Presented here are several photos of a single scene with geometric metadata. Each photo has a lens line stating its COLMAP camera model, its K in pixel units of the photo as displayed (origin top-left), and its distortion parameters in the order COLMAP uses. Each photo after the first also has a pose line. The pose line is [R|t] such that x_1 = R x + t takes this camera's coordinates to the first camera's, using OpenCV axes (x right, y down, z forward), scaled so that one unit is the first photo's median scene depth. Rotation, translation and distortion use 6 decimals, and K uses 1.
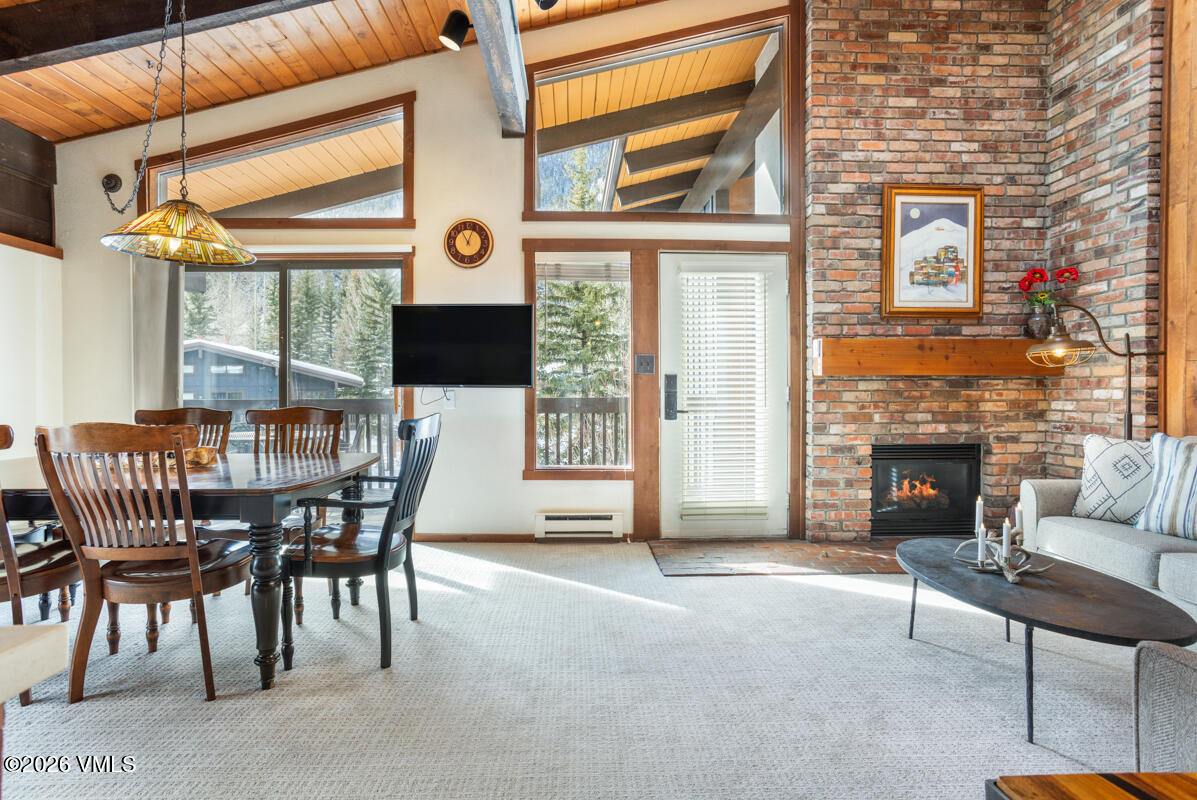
lens RADIAL K [[583.0, 0, 597.5], [0, 583.0, 393.5], [0, 0, 1]] dist [-0.029203, 0.028795]
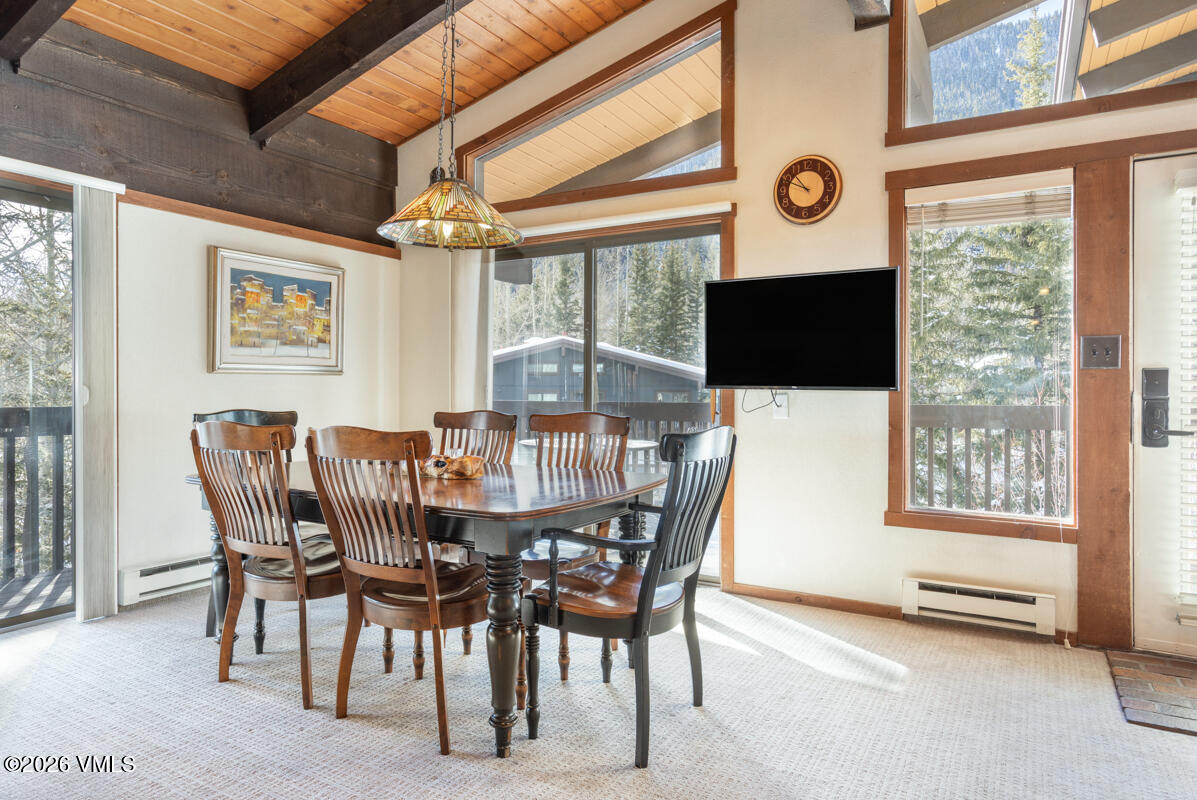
lens RADIAL K [[725.0, 0, 644.8], [0, 725.0, 389.5], [0, 0, 1]] dist [0.002716, 0.002944]
pose [[0.852066, 0.005705, -0.523404, 0.074507], [-0.010083, 0.999934, -0.005515, -0.003317], [0.523338, 0.009977, 0.852067, 0.123384]]
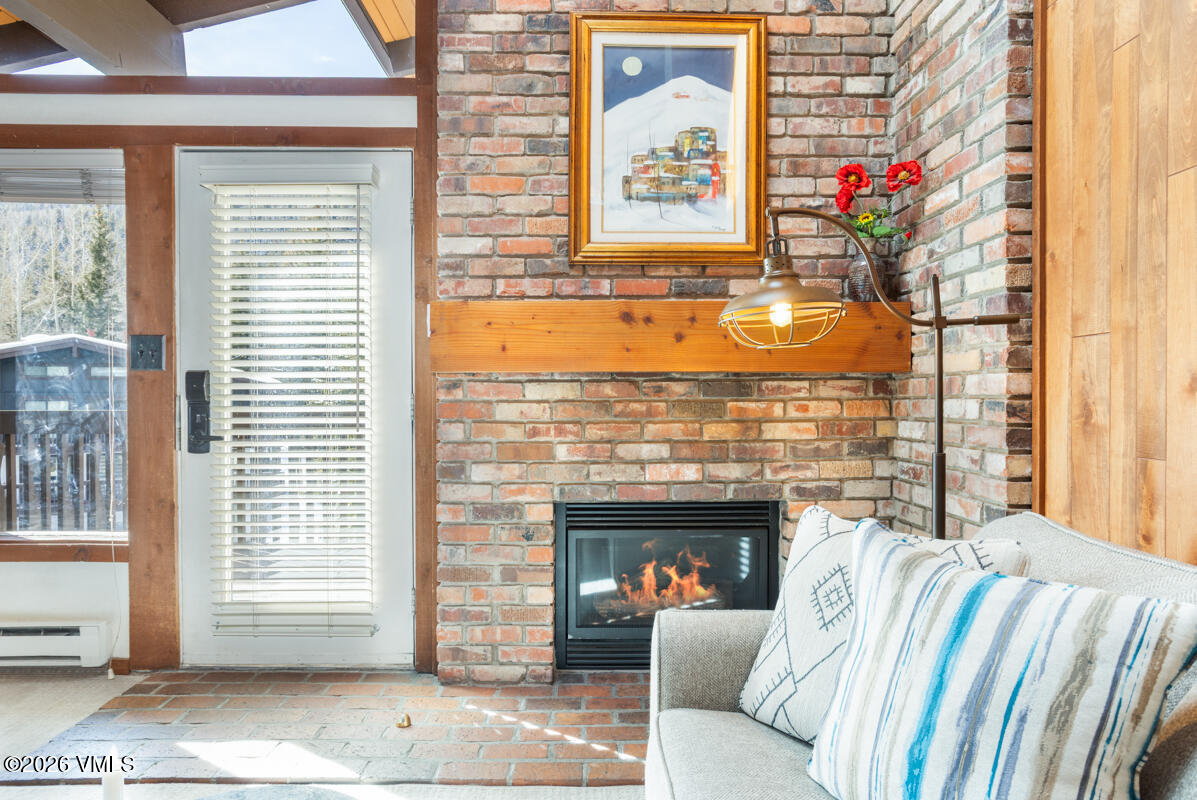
lens RADIAL K [[686.9, 0, 598.5], [0, 686.9, 400.0], [0, 0, 1]] dist [-0.015998, 0.002229]
pose [[0.999477, 0.001157, -0.032320, 0.541590], [-0.001228, 0.999997, -0.002197, -0.004584], [0.032318, 0.002235, 0.999475, 0.375900]]
